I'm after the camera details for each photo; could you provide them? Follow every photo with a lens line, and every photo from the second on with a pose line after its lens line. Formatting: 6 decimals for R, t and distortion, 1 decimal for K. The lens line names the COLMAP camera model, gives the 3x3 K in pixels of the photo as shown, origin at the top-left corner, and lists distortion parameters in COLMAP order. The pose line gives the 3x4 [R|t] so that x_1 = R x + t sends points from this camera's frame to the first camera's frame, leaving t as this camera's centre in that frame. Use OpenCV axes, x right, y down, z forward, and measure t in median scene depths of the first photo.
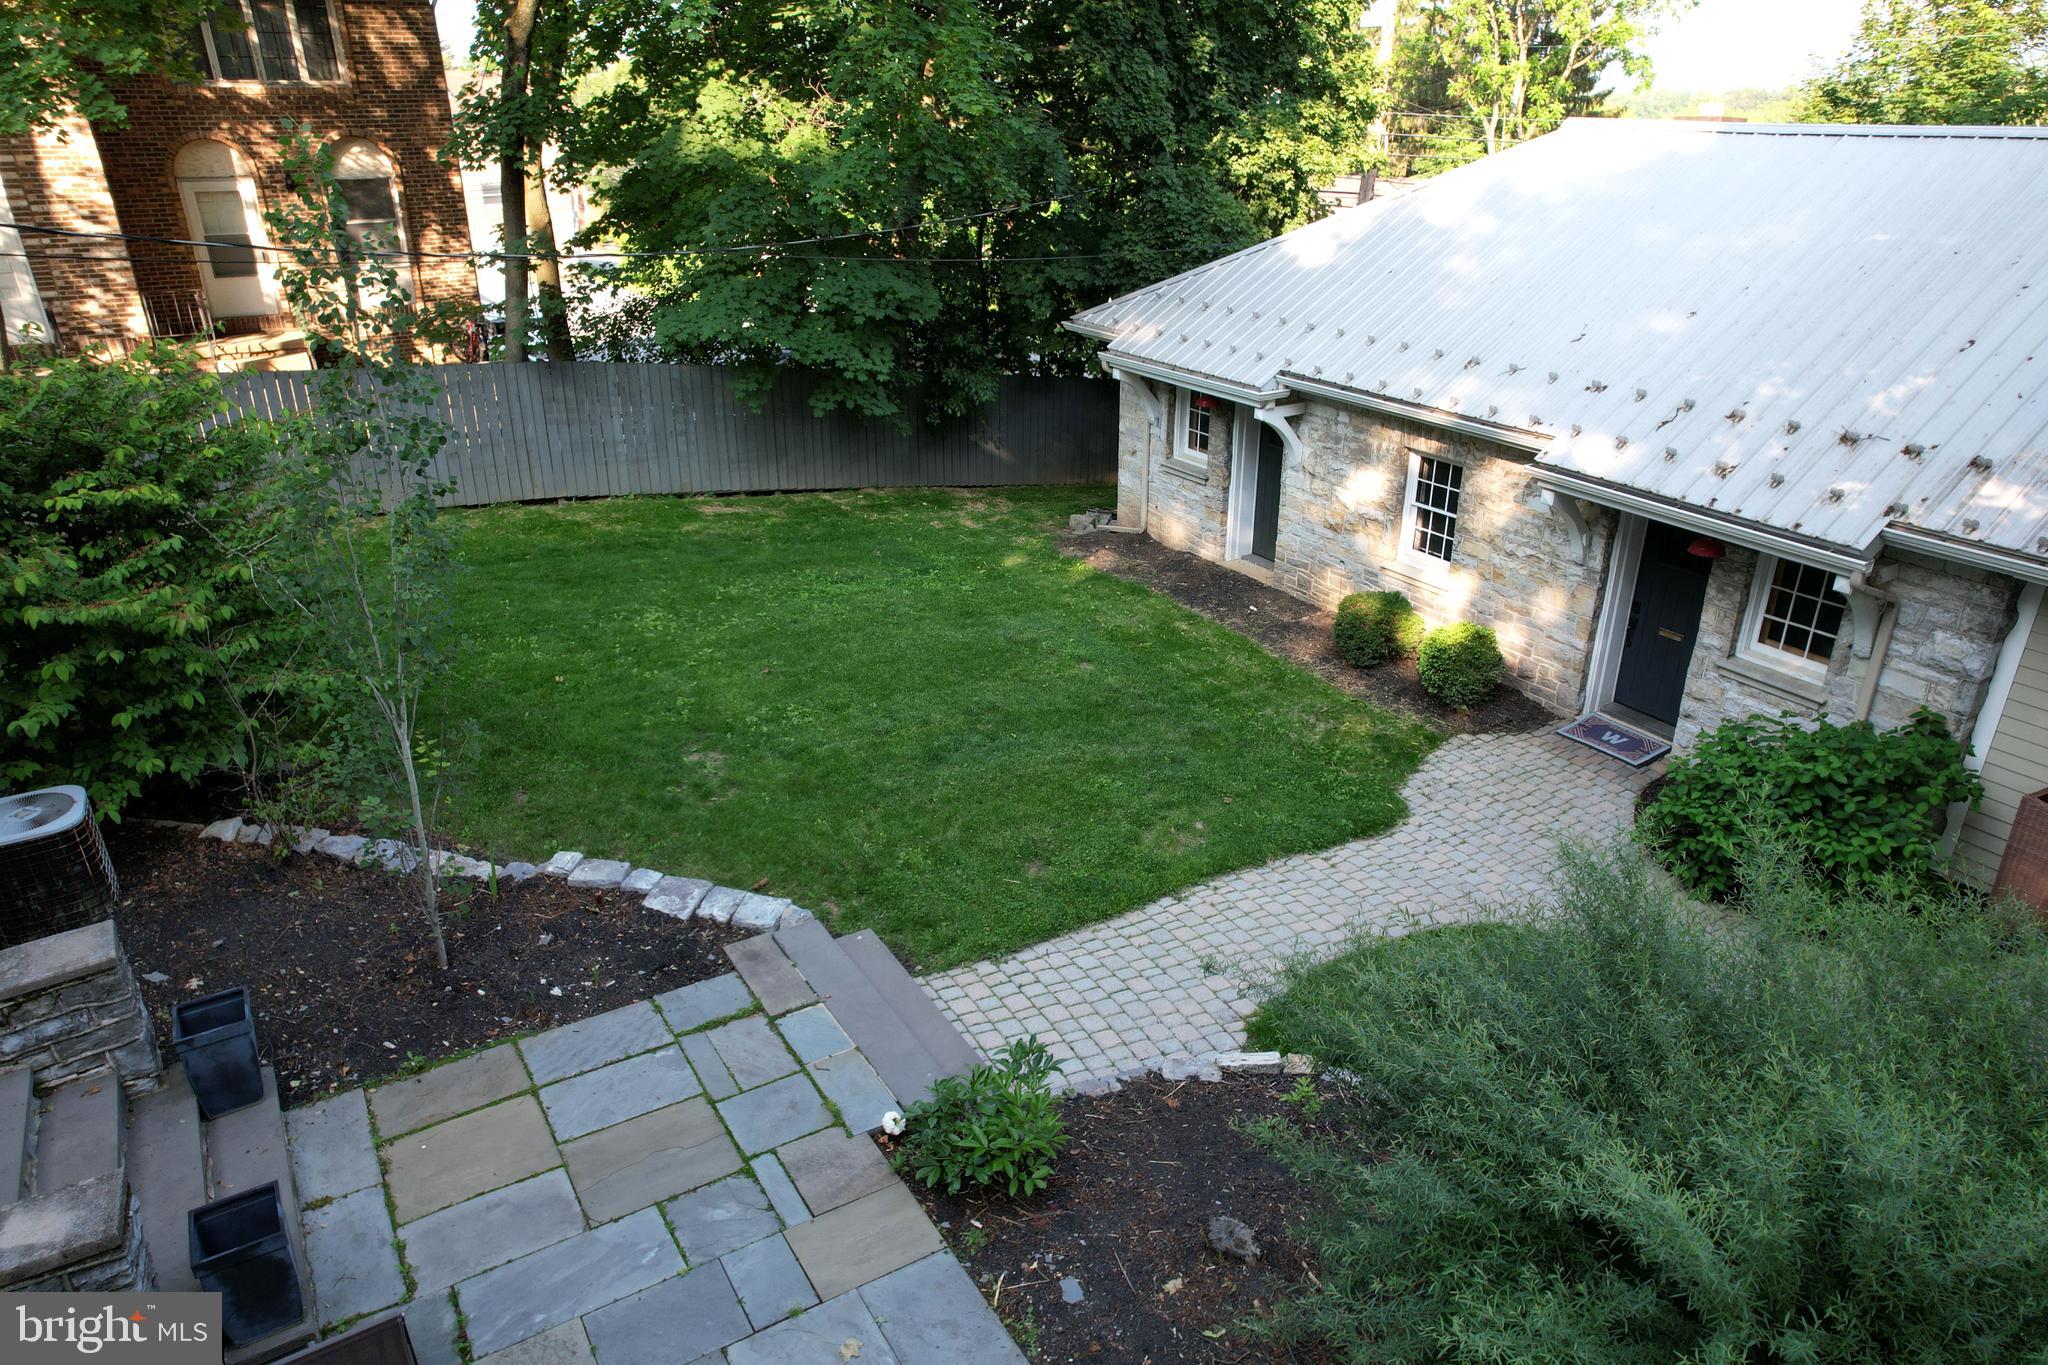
lens RADIAL K [[1308.4, 0, 1046.4], [0, 1308.4, 697.2], [0, 0, 1]] dist [-0.066585, 0.058321]
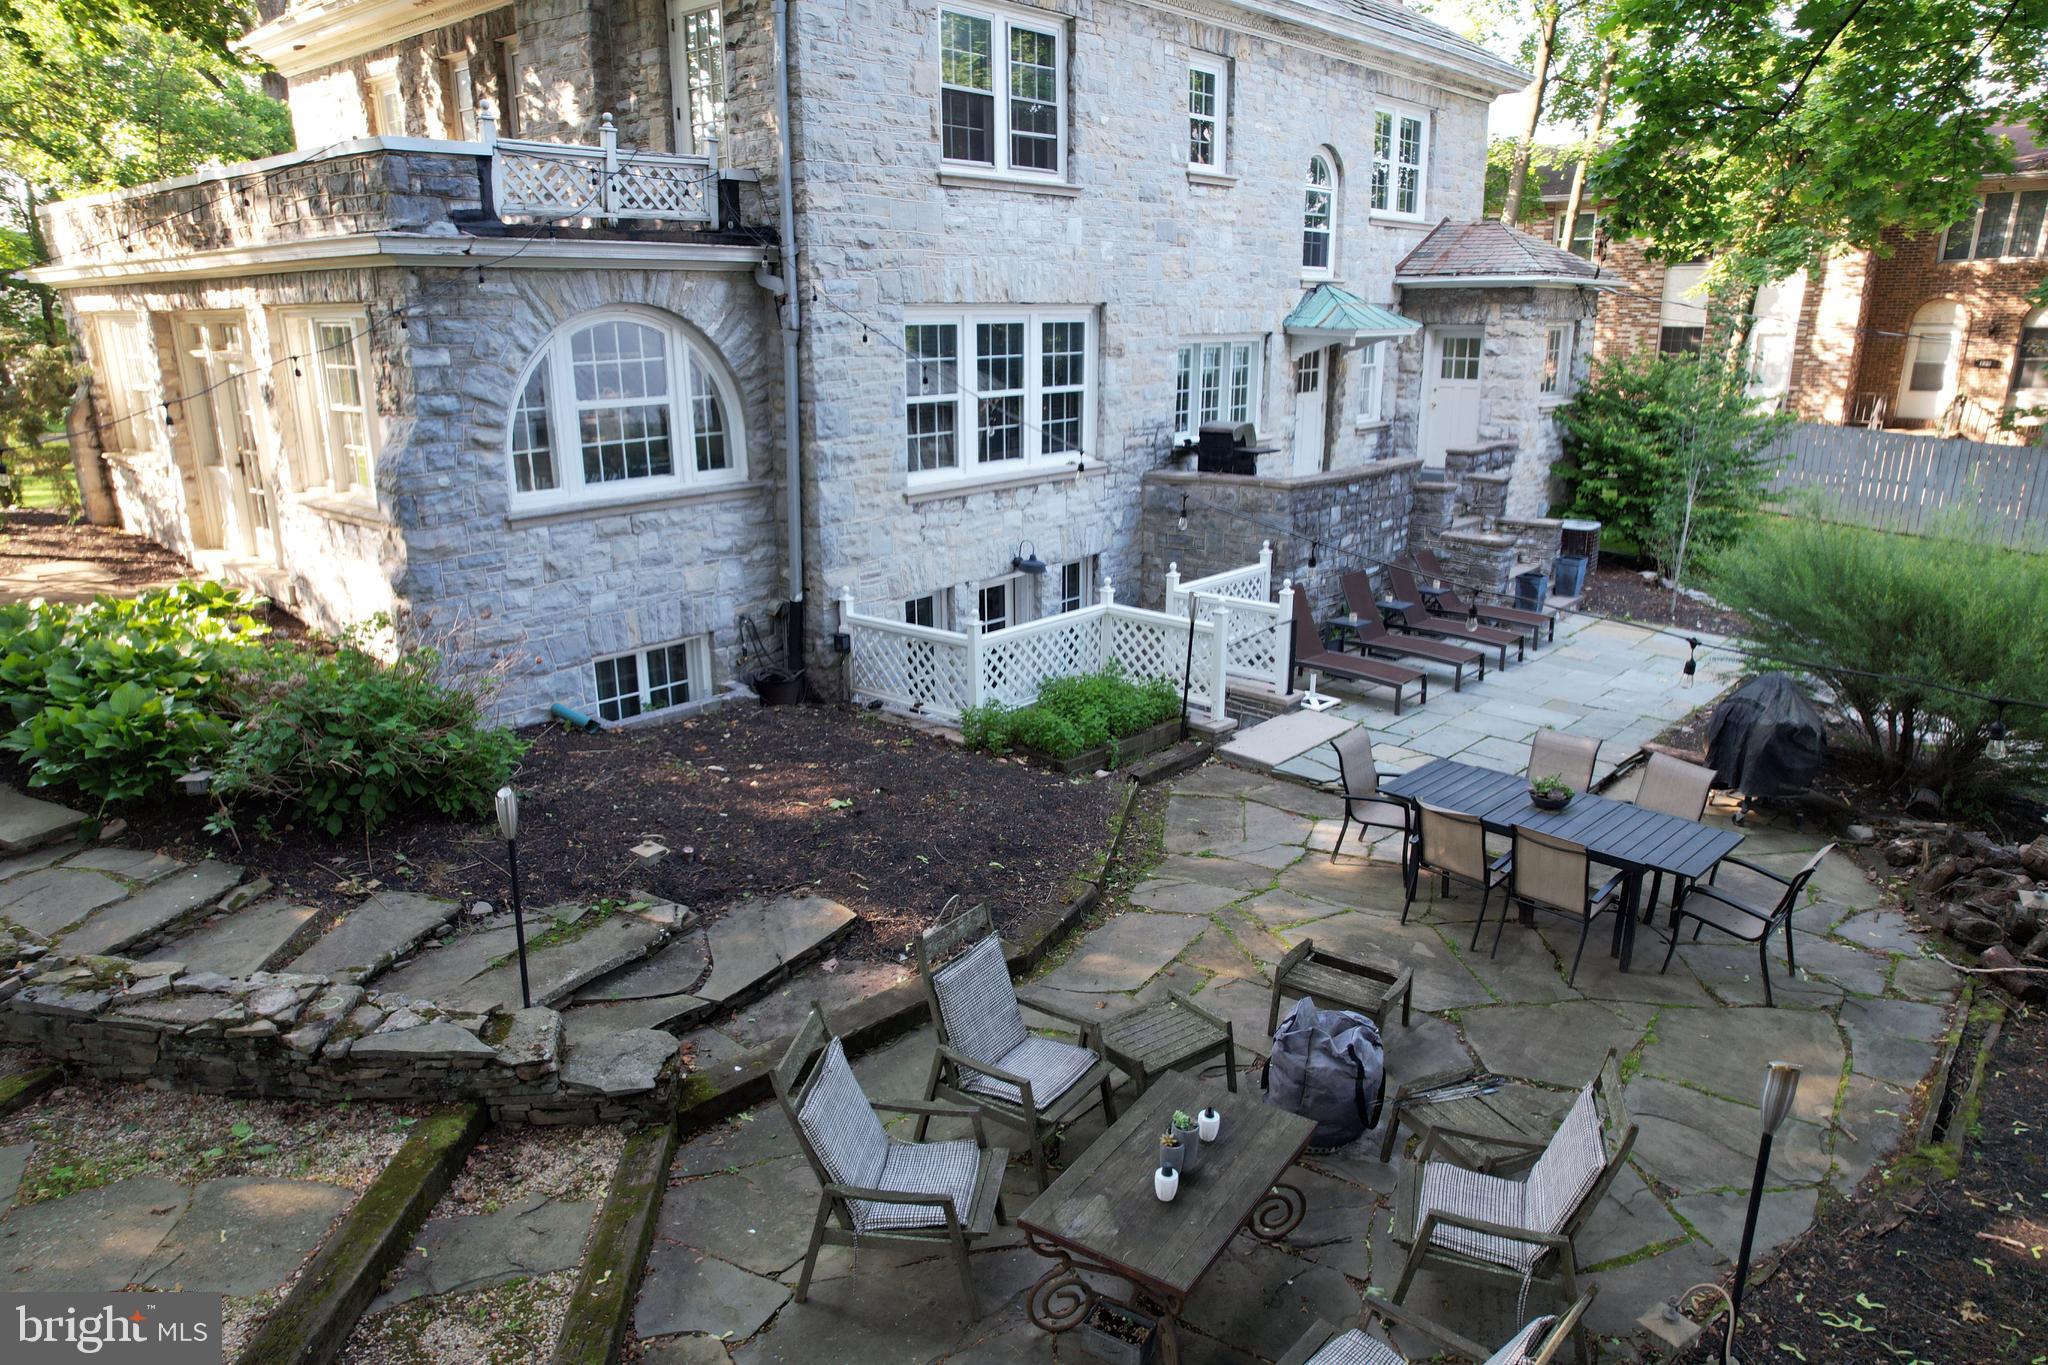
lens RADIAL K [[1308.4, 0, 1049.5], [0, 1308.4, 667.2], [0, 0, 1]] dist [-0.066585, 0.058321]
pose [[0.287284, 0.257163, -0.922678, 0.709903], [-0.402925, 0.906356, 0.127159, 0.236070], [0.868976, 0.335240, 0.363999, -0.390455]]
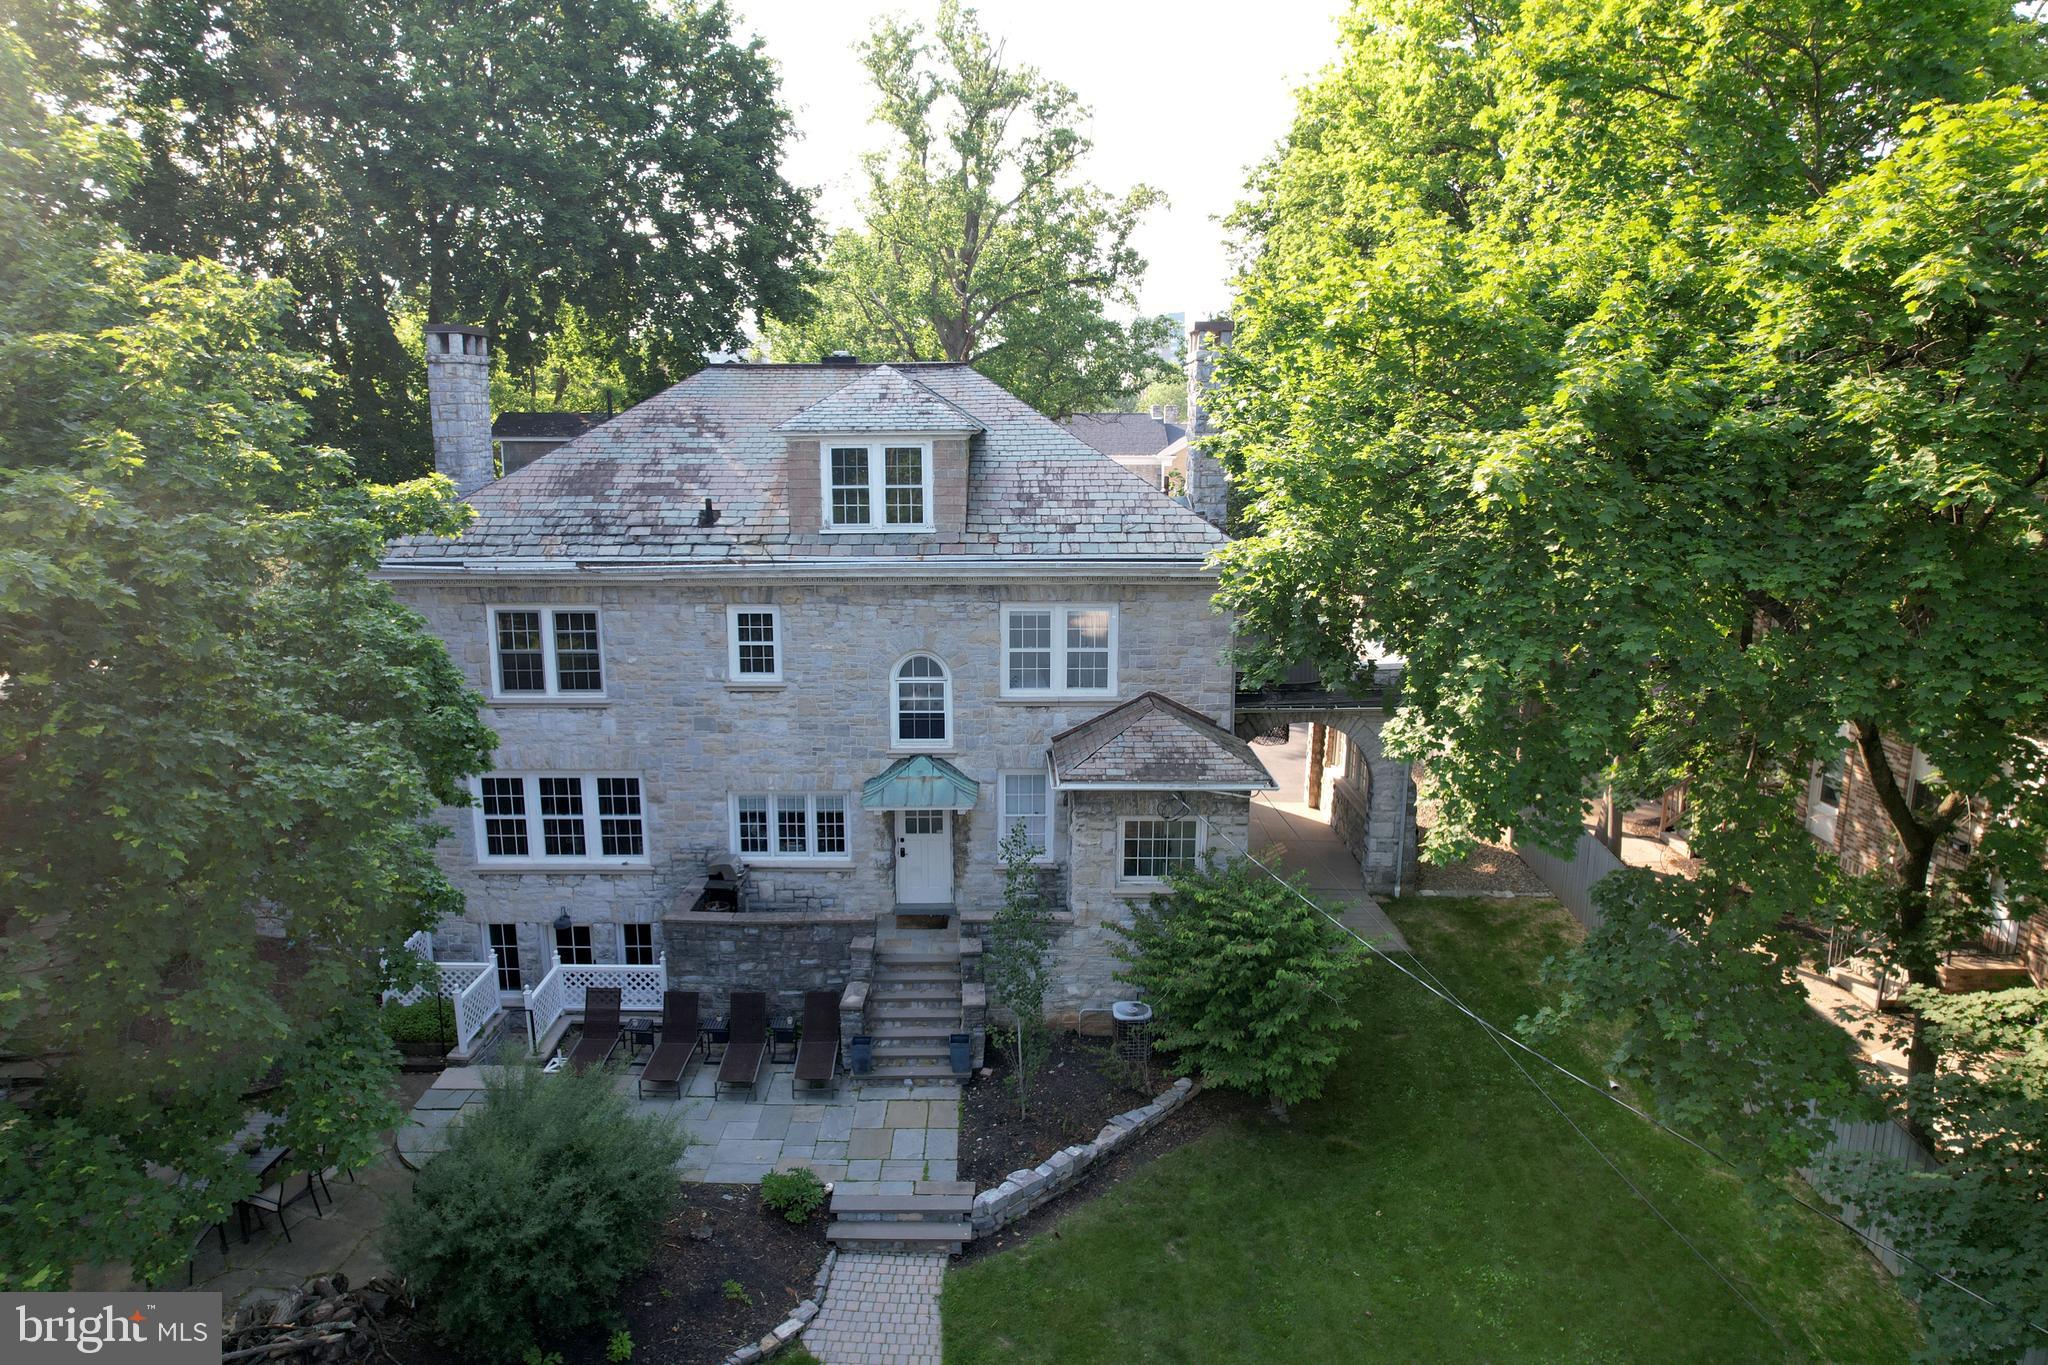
lens RADIAL K [[1308.4, 0, 1033.3], [0, 1308.4, 688.2], [0, 0, 1]] dist [-0.066585, 0.058321]
pose [[-0.519939, 0.179658, -0.835097, 0.759399], [-0.362697, 0.838696, 0.406250, -0.790332], [0.773379, 0.514112, -0.370909, 0.805721]]
